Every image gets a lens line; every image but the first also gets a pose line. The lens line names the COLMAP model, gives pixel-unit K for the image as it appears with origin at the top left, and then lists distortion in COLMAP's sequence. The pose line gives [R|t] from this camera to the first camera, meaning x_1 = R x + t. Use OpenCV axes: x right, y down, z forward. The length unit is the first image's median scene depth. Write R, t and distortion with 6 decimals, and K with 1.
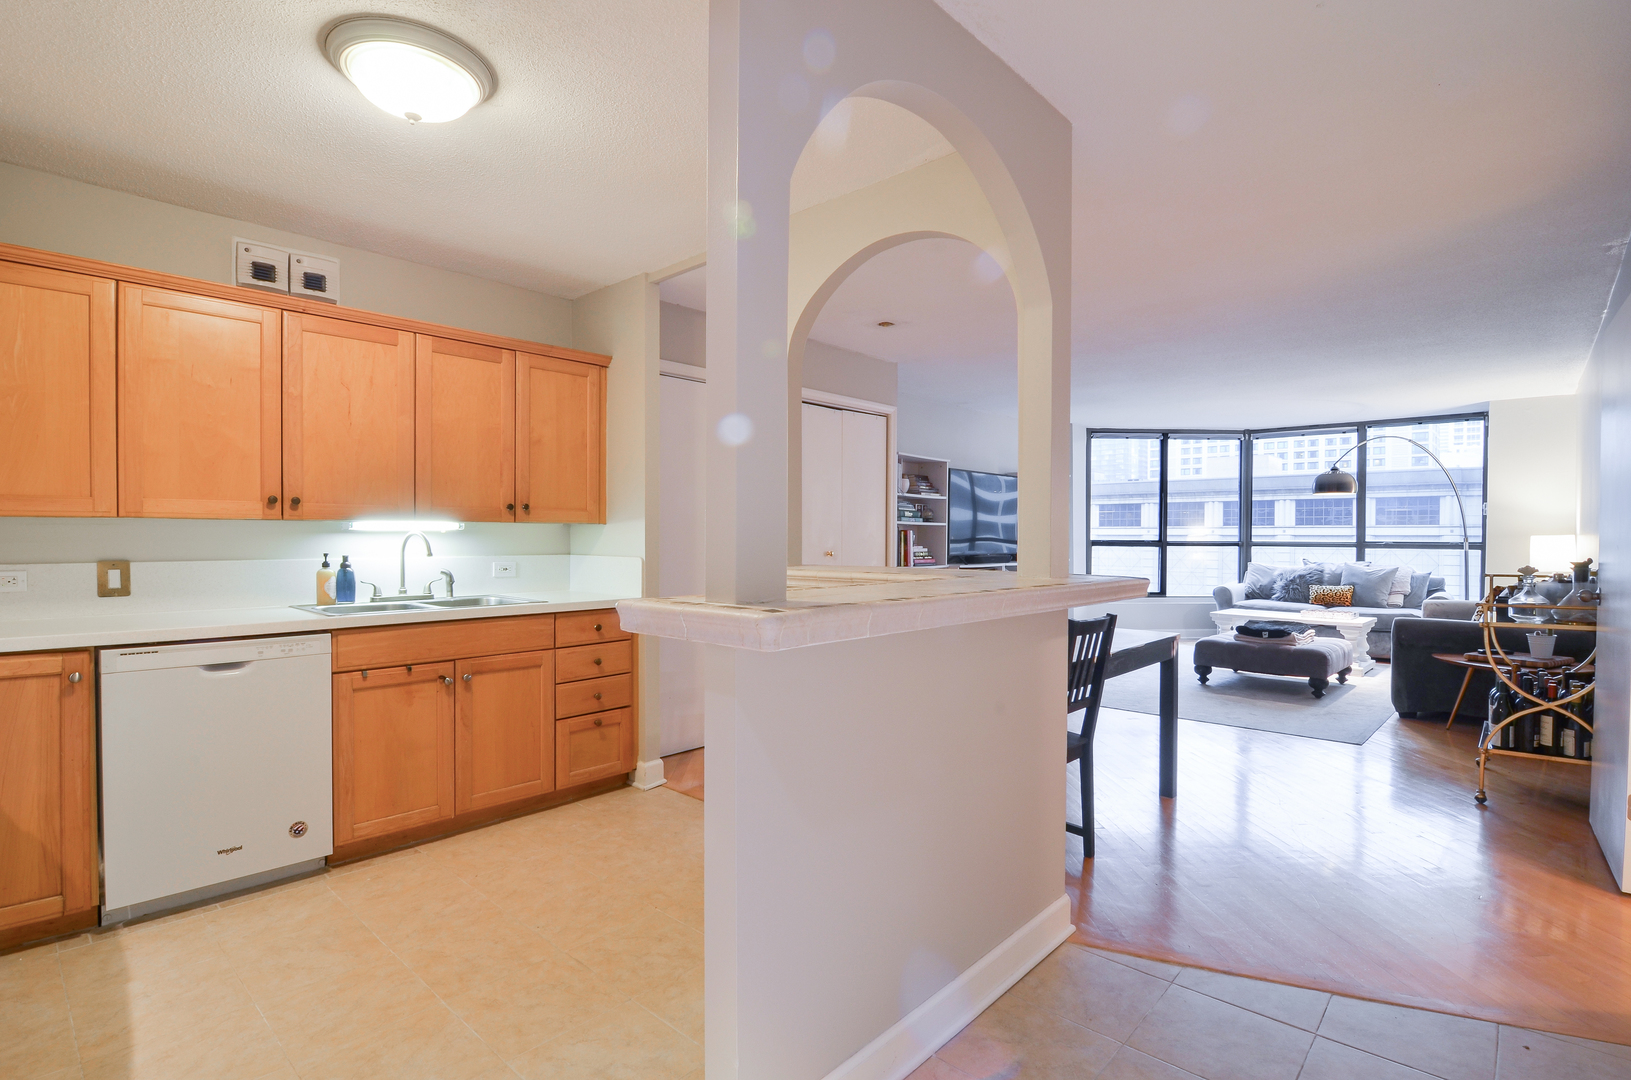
lens RADIAL K [[786.5, 0, 809.6], [0, 786.5, 546.4], [0, 0, 1]] dist [-0.009434, -0.007970]
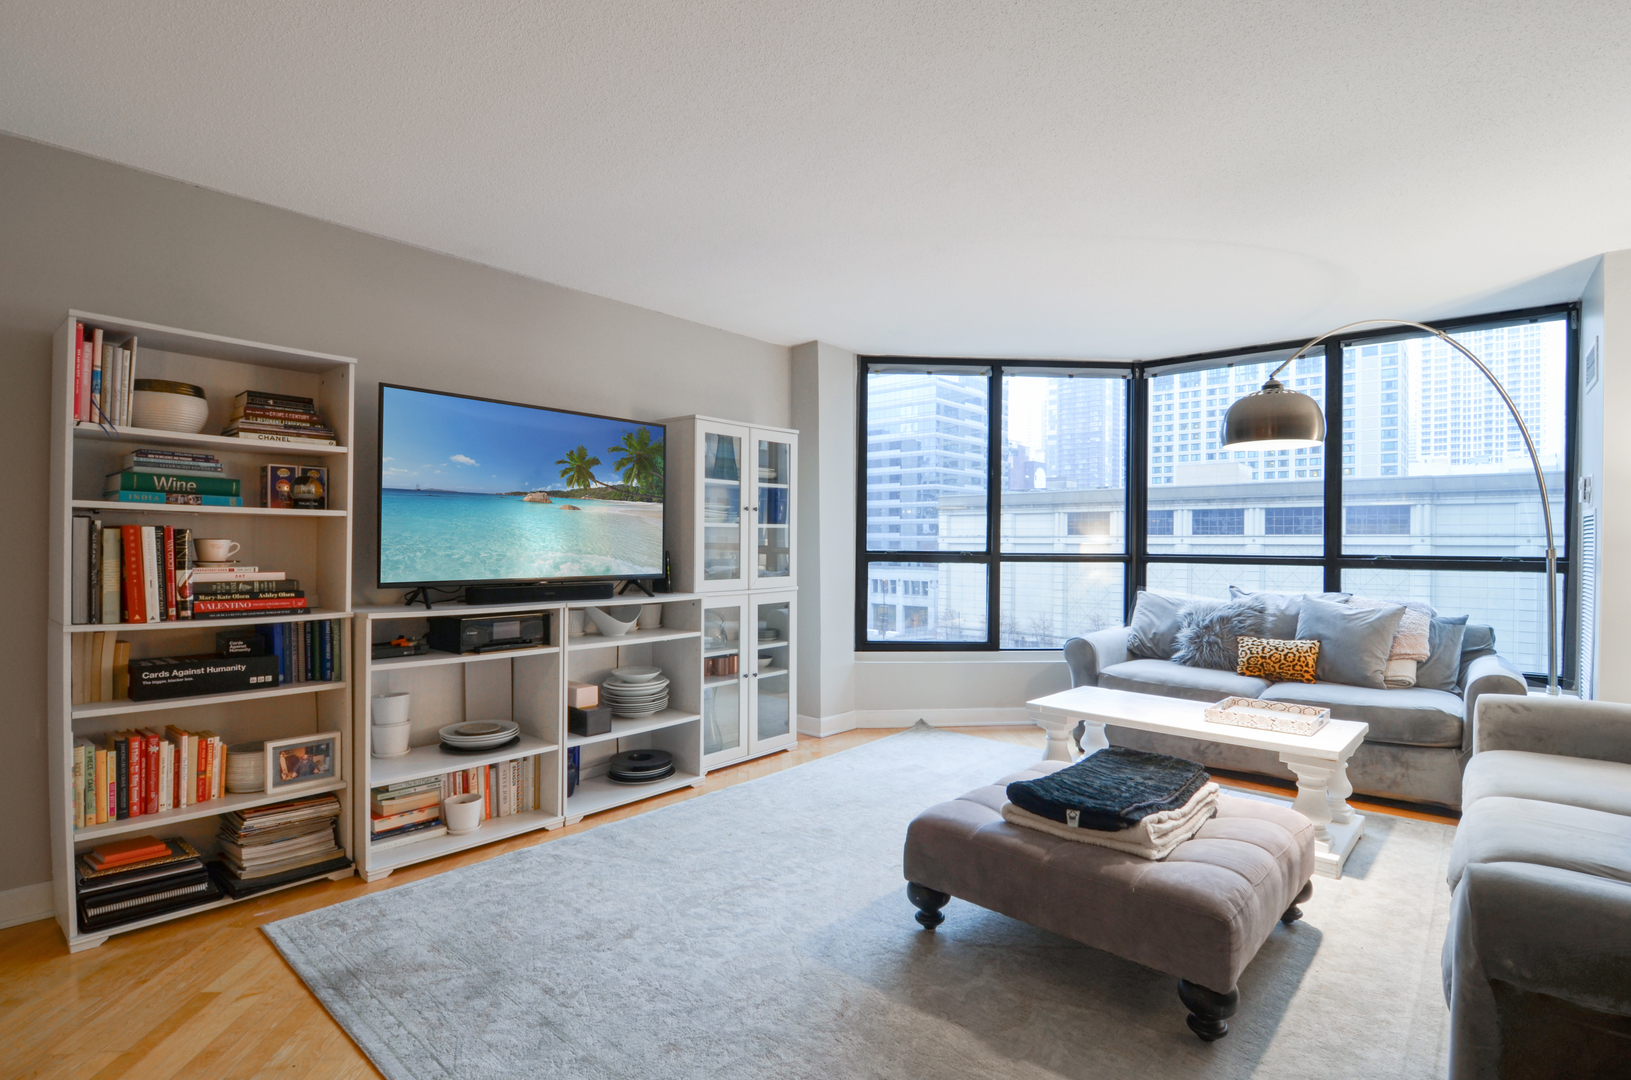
lens RADIAL K [[786.5, 0, 815.1], [0, 786.5, 545.1], [0, 0, 1]] dist [-0.009434, -0.007970]
pose [[0.999503, 0.003043, 0.031374, 0.389593], [-0.002667, 0.999924, -0.012035, -0.006918], [-0.031409, 0.011945, 0.999435, 0.554240]]
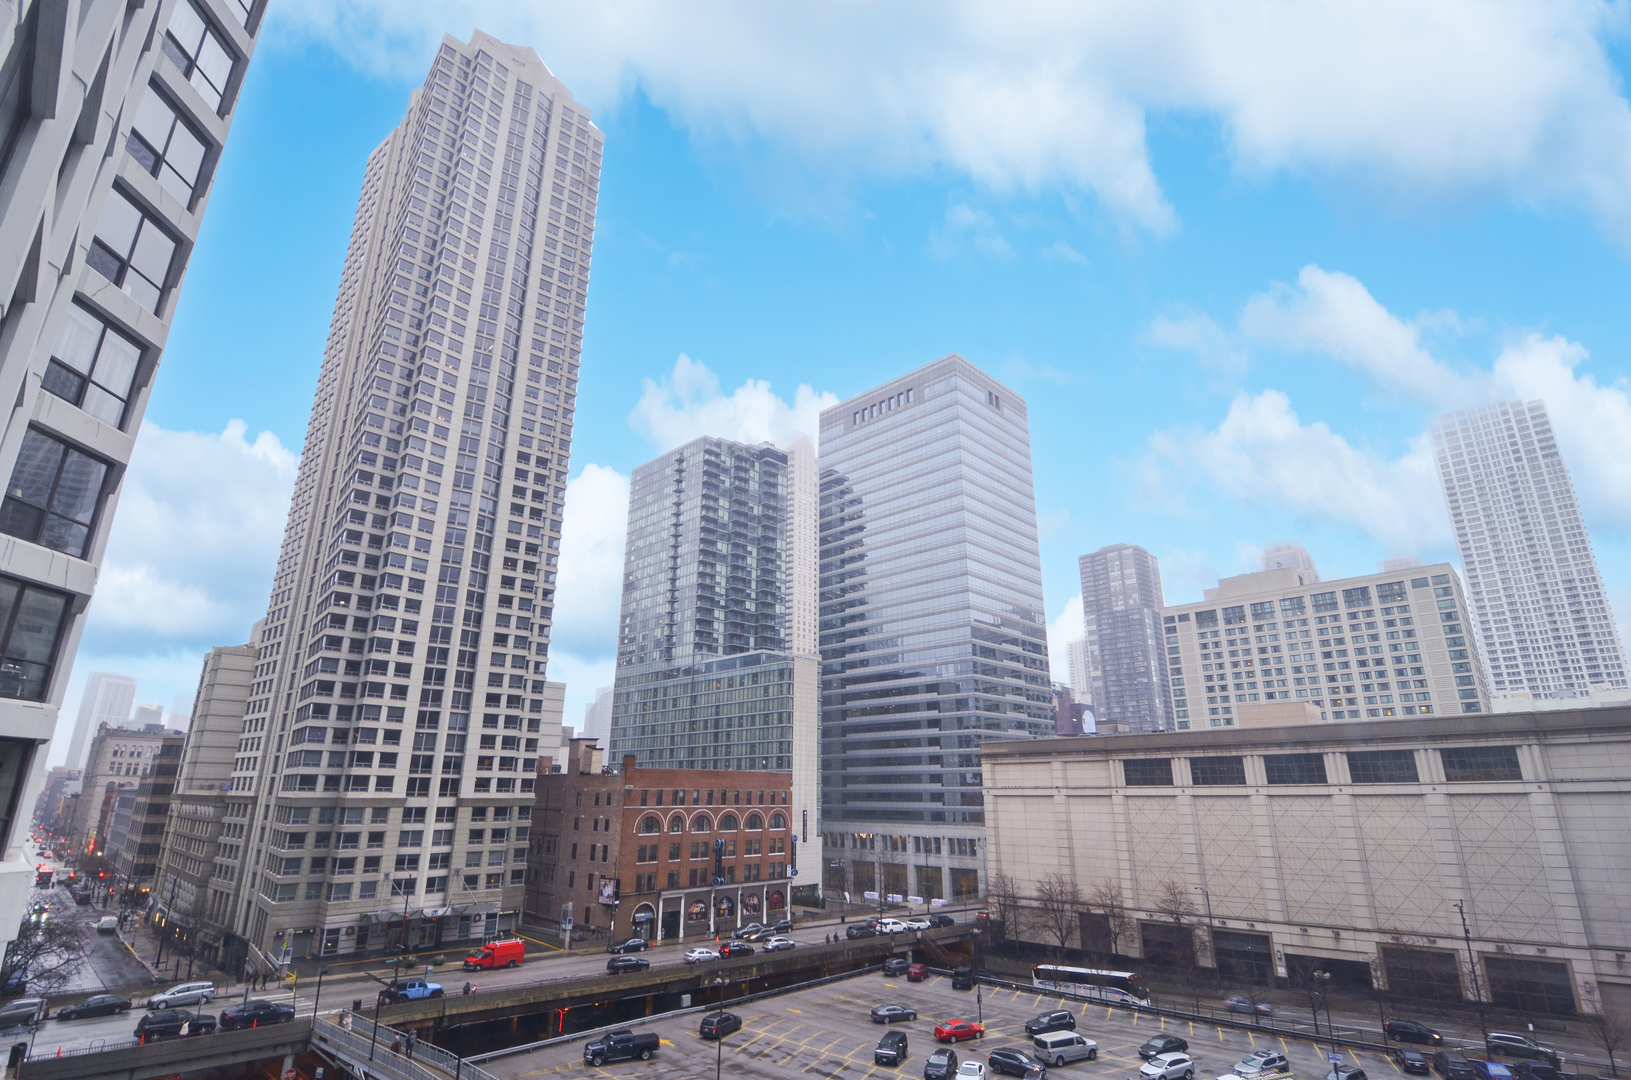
lens RADIAL K [[786.5, 0, 814.4], [0, 786.5, 545.9], [0, 0, 1]] dist [-0.009434, -0.007970]
pose [[0.999807, -0.007455, -0.018200, 0.571943], [0.001352, 0.949235, -0.314566, -0.062954], [0.019621, 0.314480, 0.949061, 1.135254]]
